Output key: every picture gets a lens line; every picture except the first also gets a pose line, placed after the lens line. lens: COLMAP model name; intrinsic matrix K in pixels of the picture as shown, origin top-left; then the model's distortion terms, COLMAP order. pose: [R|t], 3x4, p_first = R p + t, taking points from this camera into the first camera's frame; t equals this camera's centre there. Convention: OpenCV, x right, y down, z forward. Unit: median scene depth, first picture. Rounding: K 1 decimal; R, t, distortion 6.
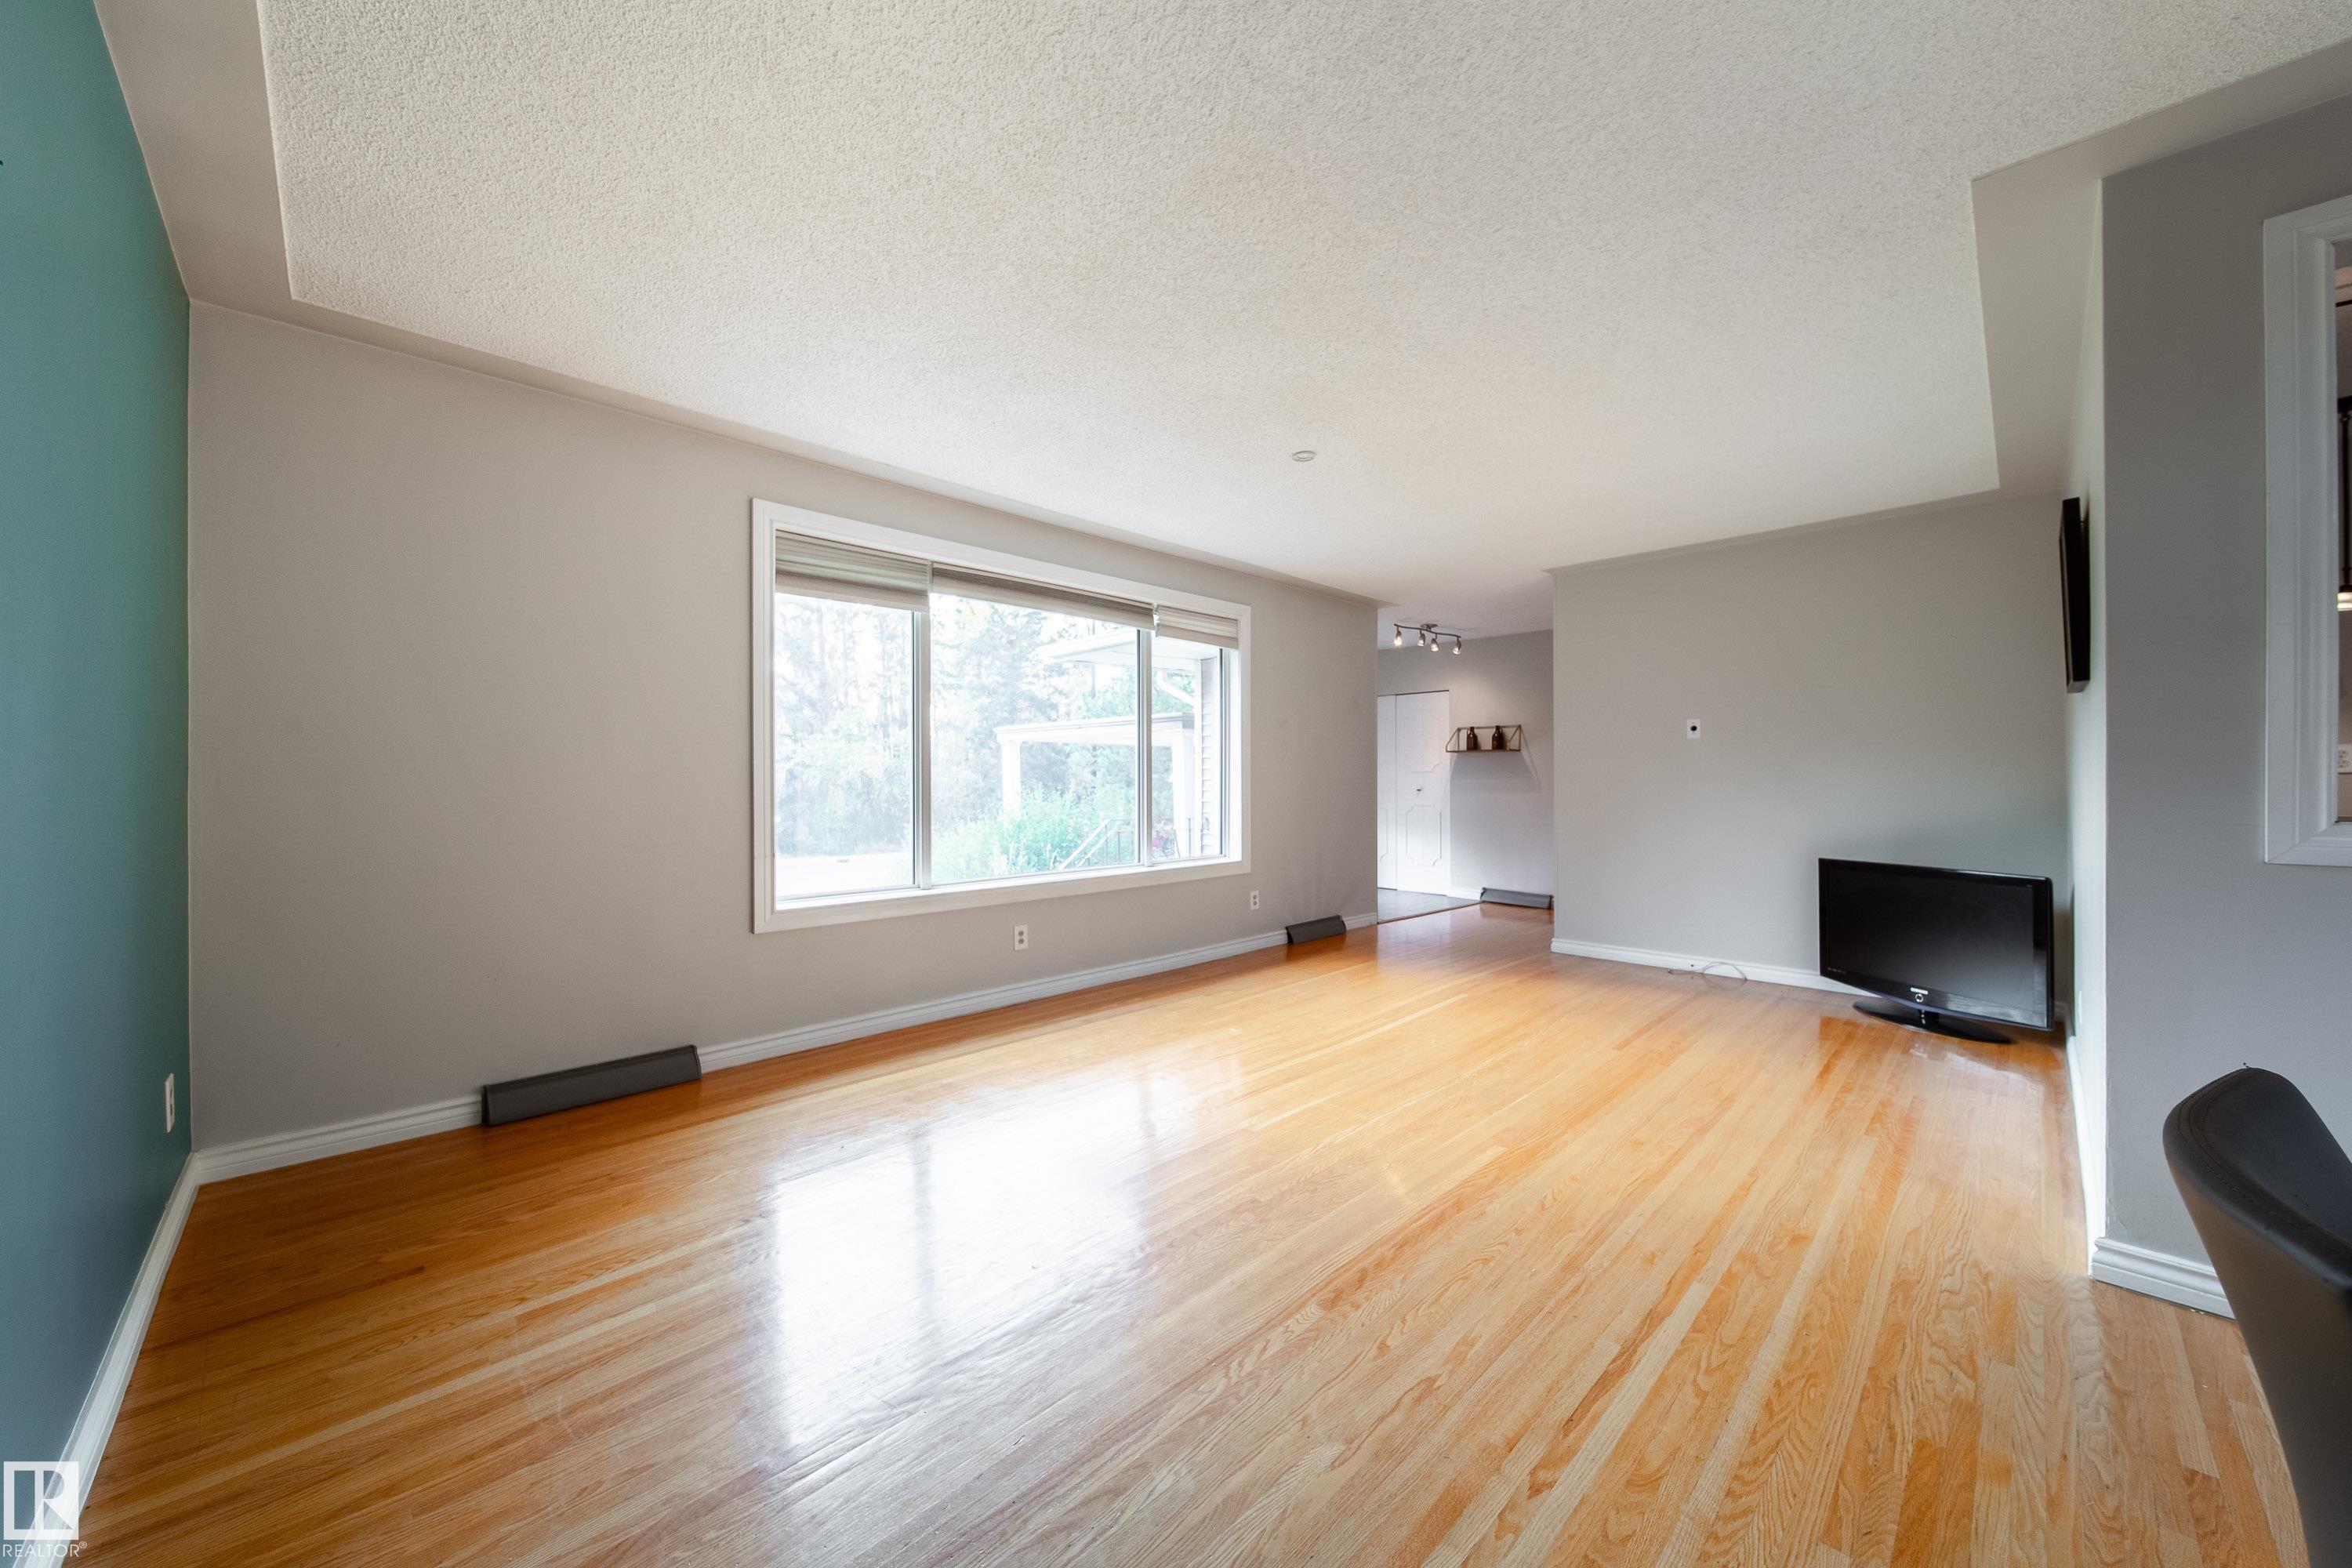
lens RADIAL K [[846.9, 0, 1179.8], [0, 846.9, 783.8], [0, 0, 1]] dist [0.005799, -0.002546]
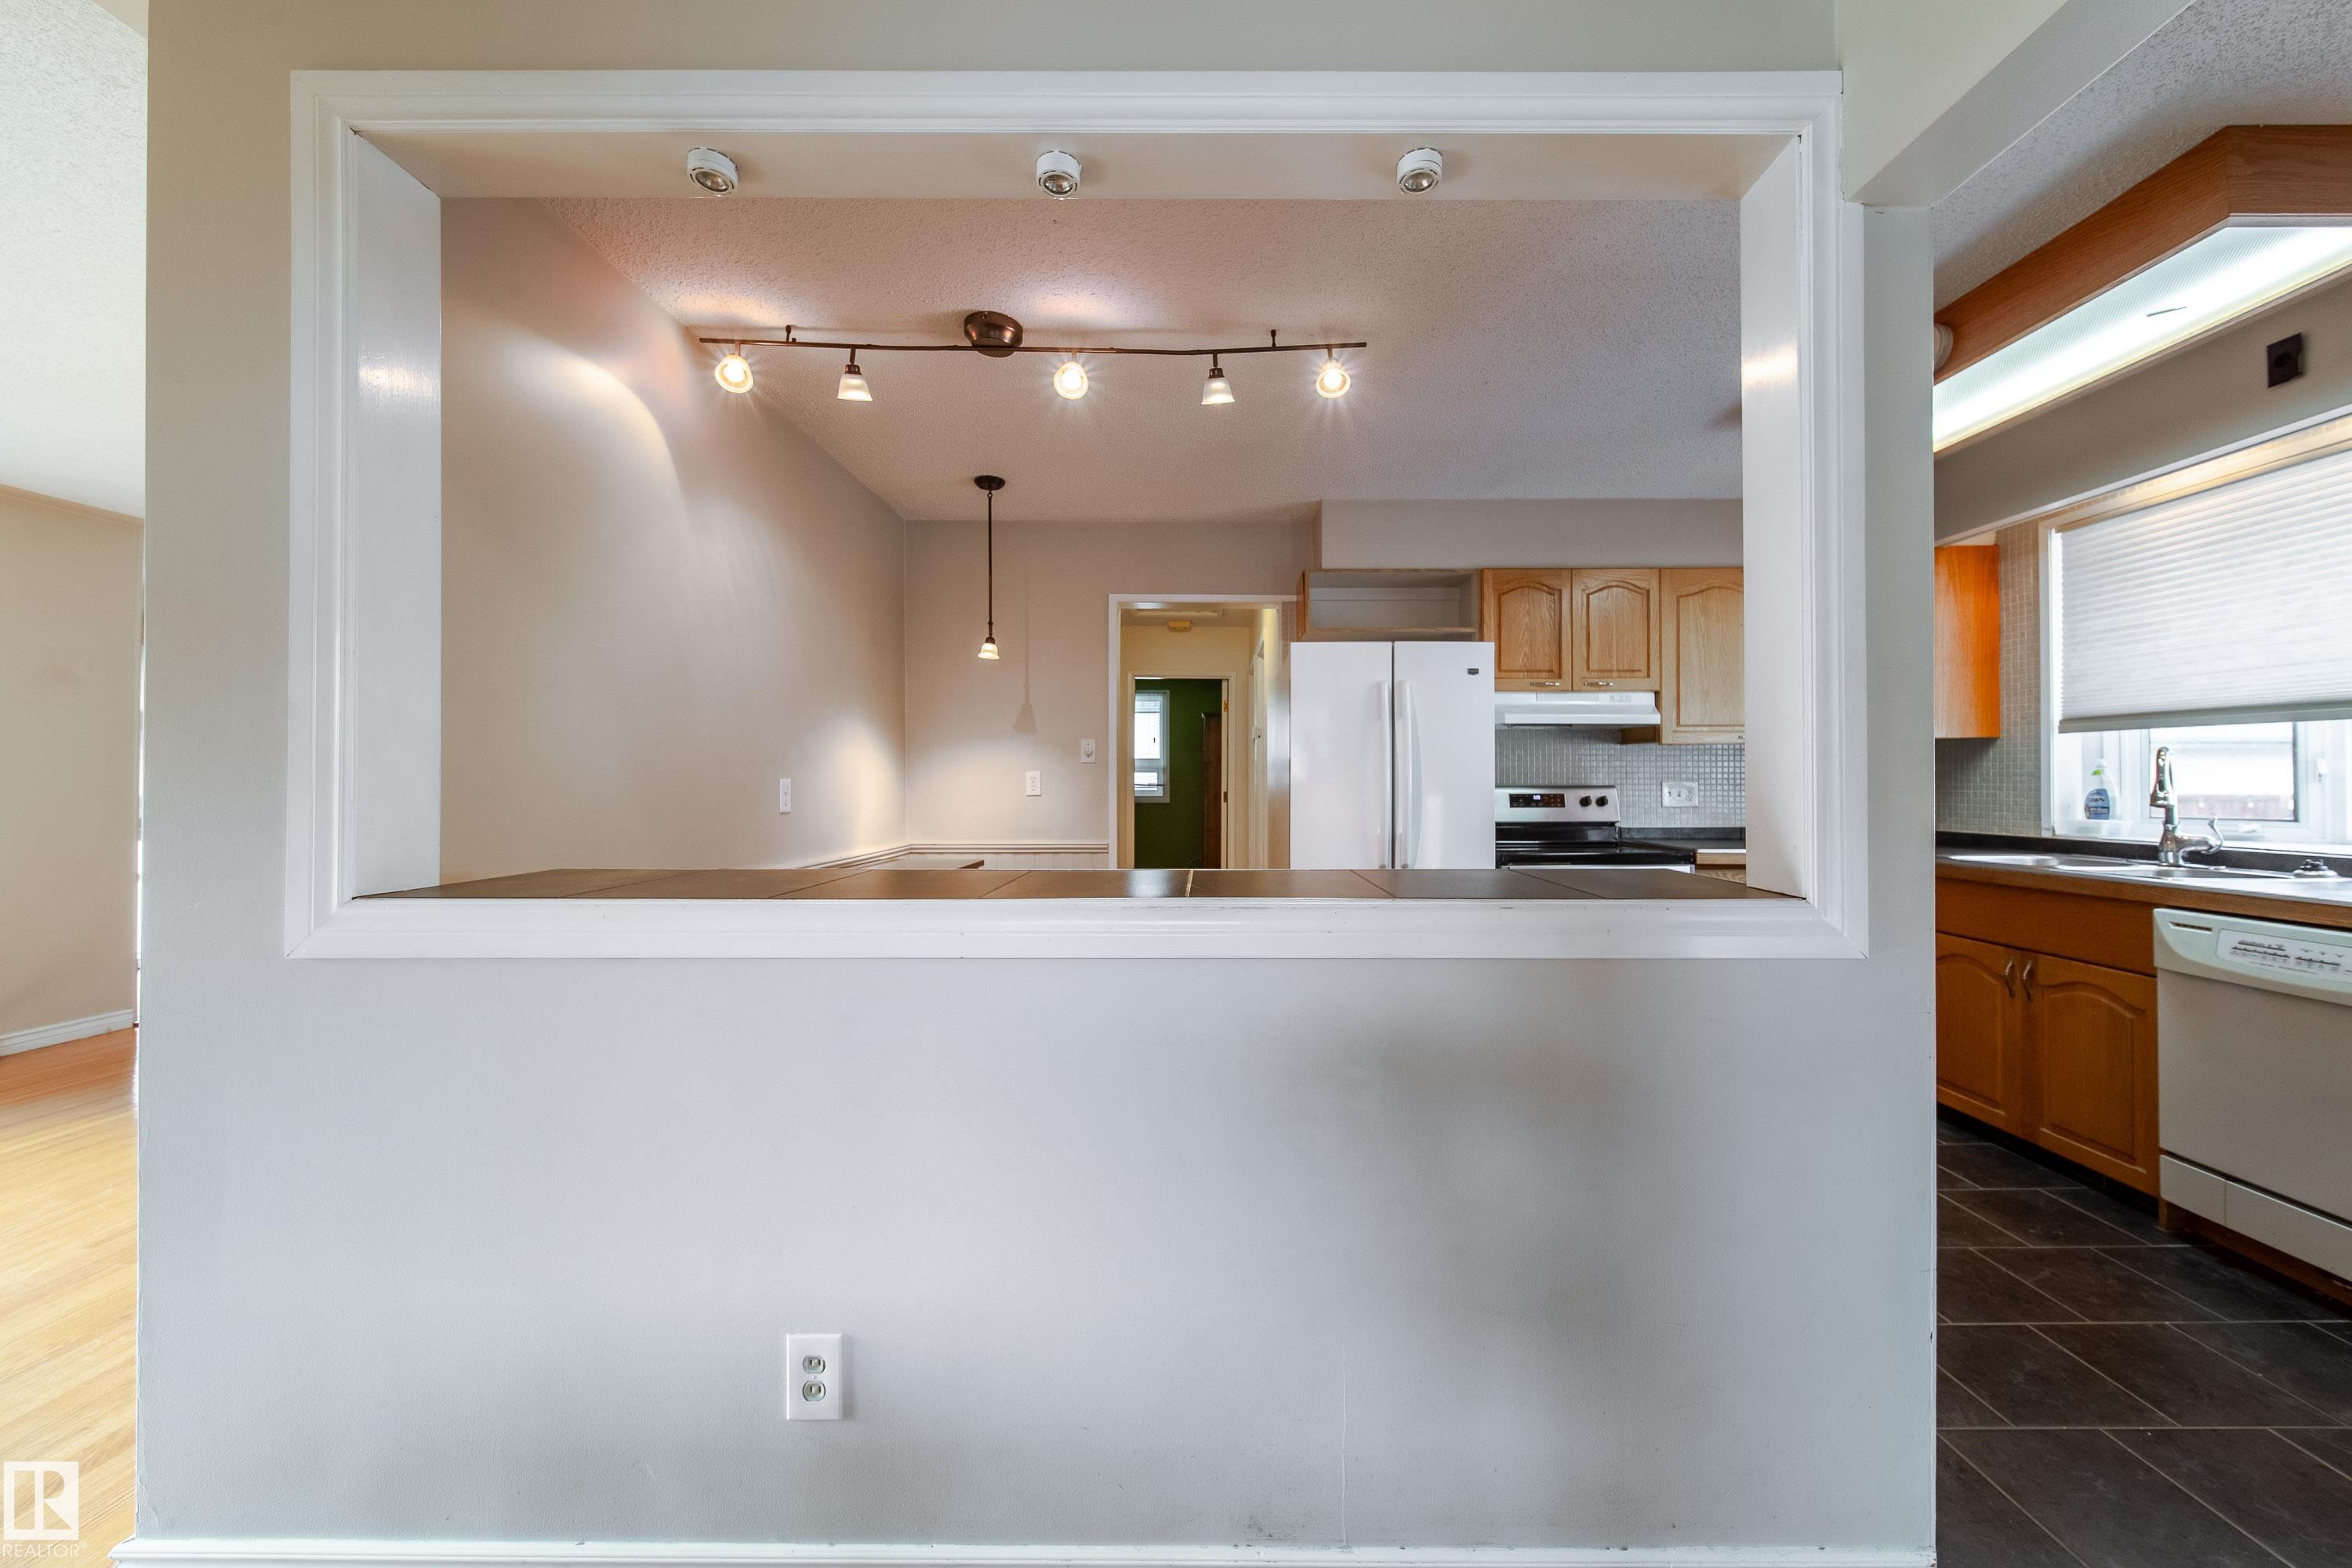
lens RADIAL K [[846.9, 0, 1206.0], [0, 846.9, 774.9], [0, 0, 1]] dist [0.005799, -0.002546]
pose [[0.705647, 0.007799, 0.708521, 0.531819], [0.000547, 0.999933, -0.011552, -0.021429], [-0.708563, 0.008539, 0.705596, -0.022775]]
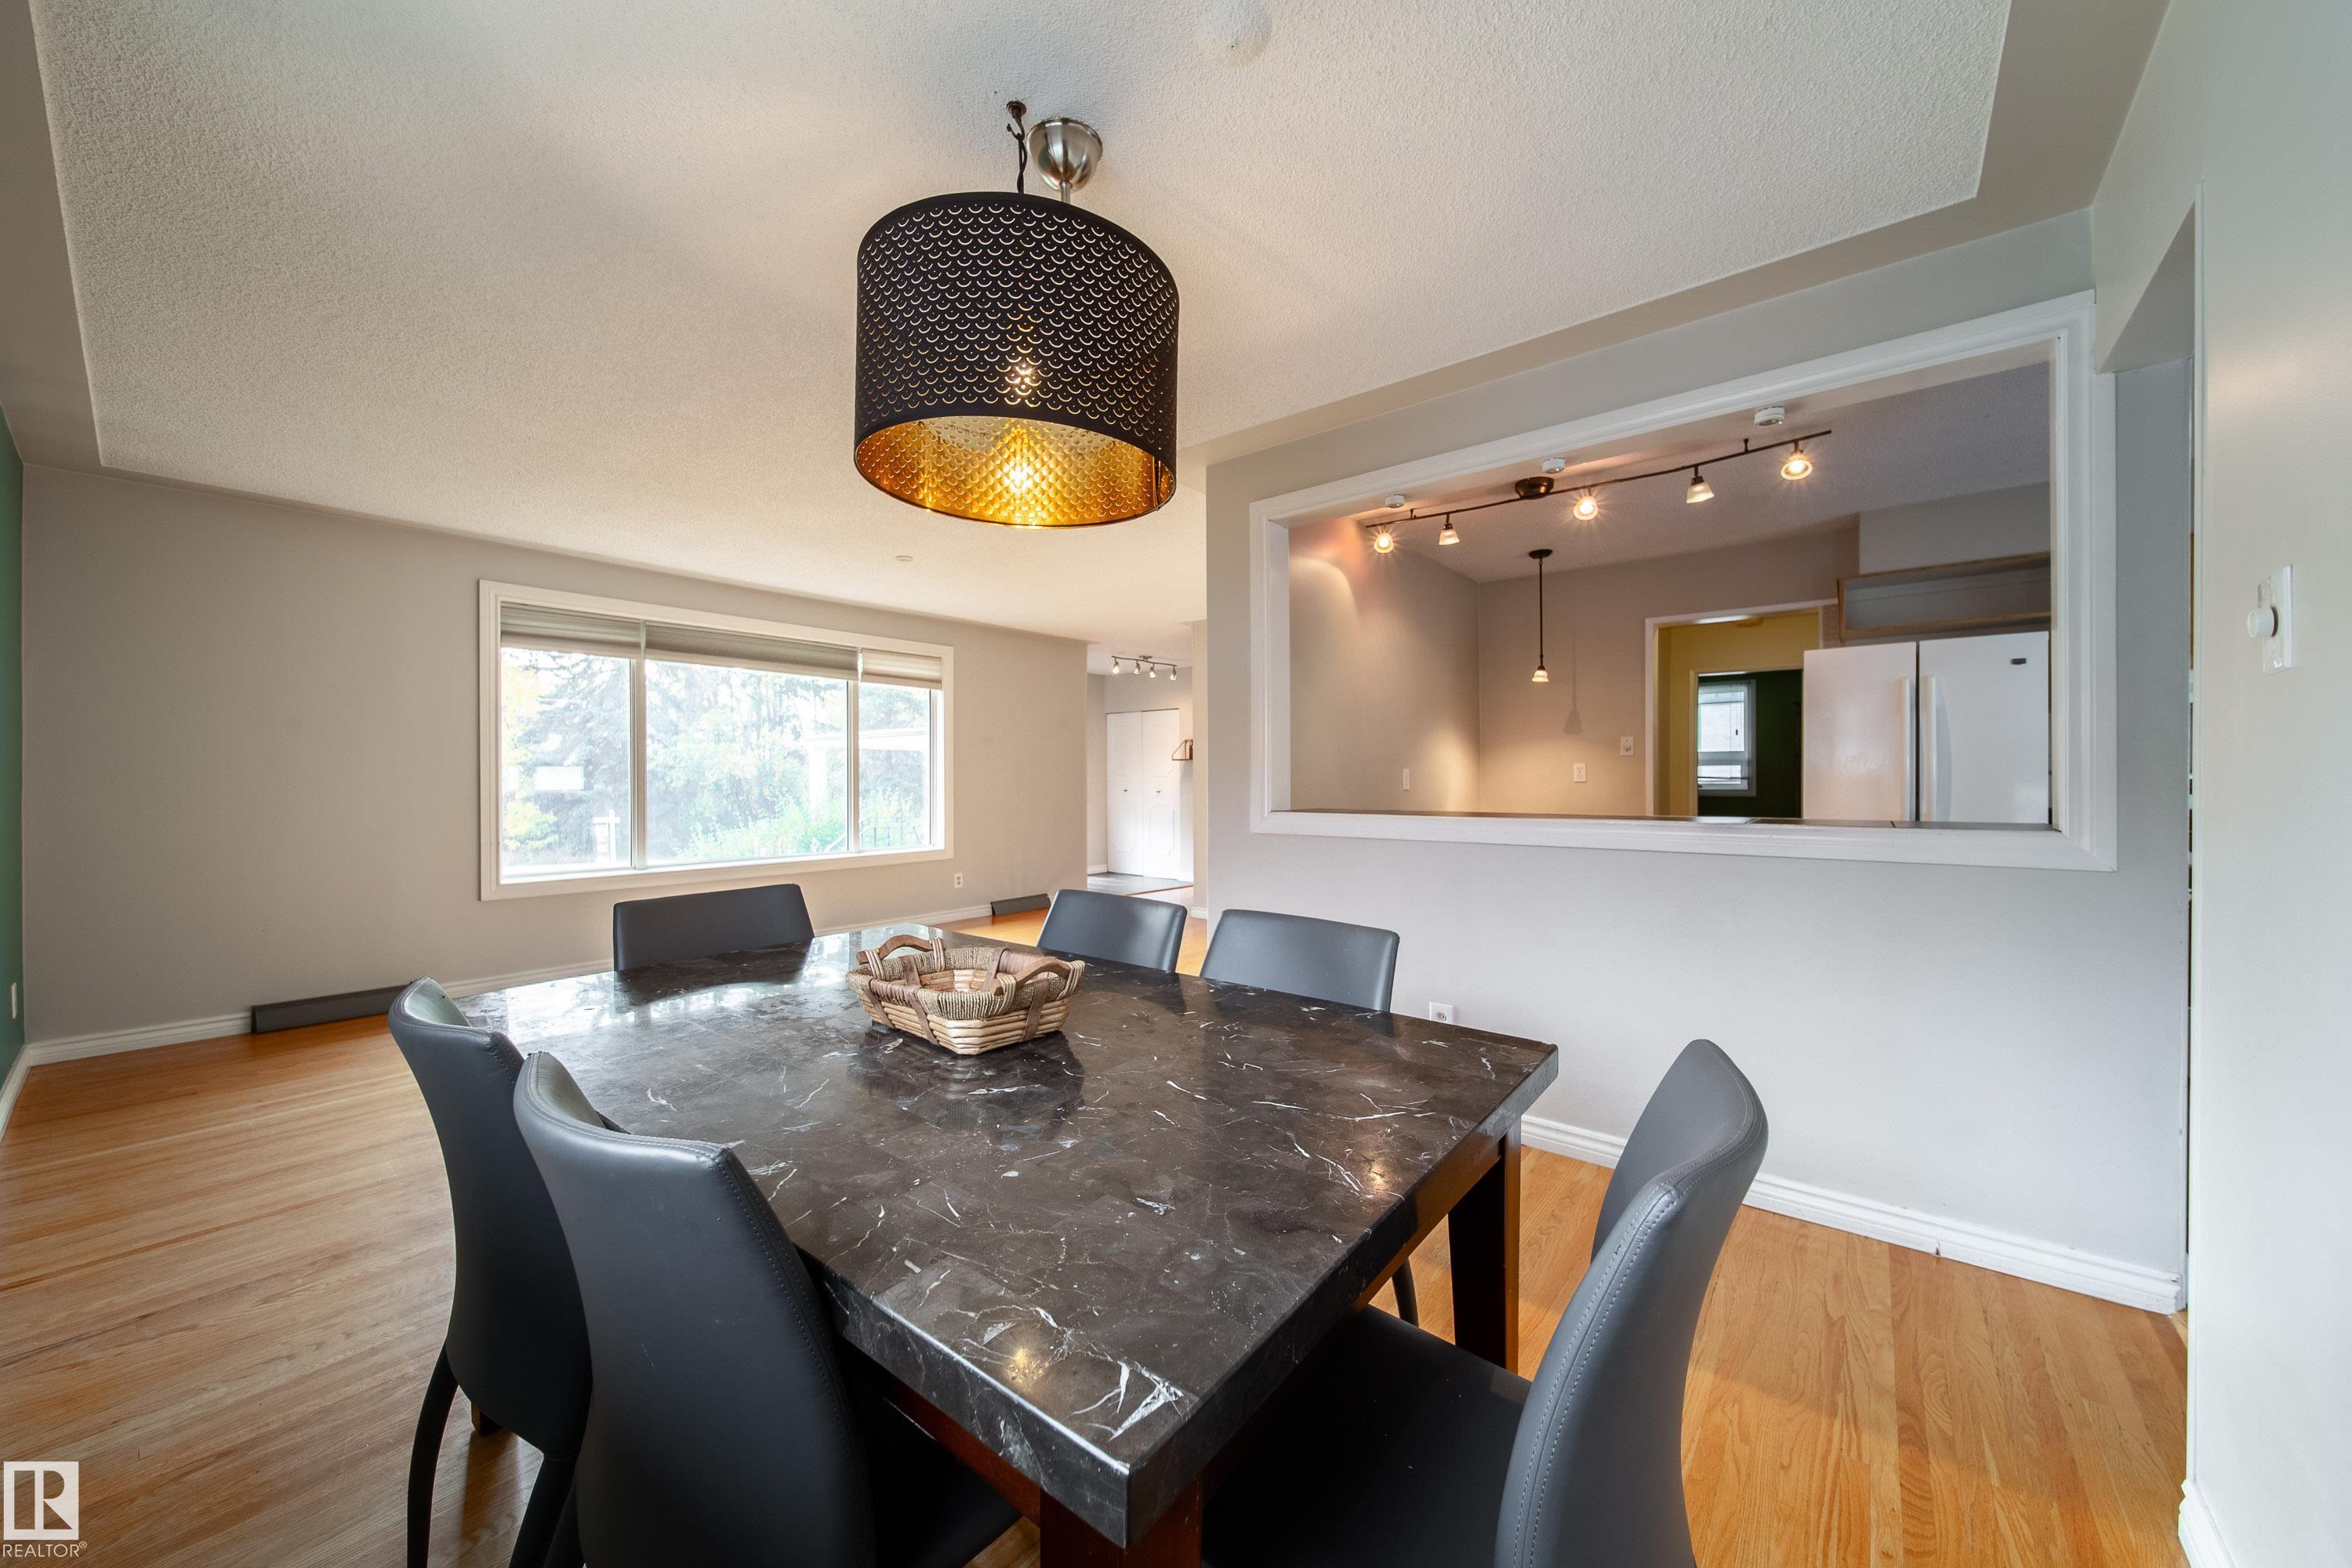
lens RADIAL K [[846.9, 0, 1178.0], [0, 846.9, 784.8], [0, 0, 1]] dist [0.005799, -0.002546]
pose [[0.994598, -0.000764, 0.103801, 0.367451], [0.000622, 0.999999, 0.001403, -0.008108], [-0.103802, -0.001331, 0.994597, -0.367094]]
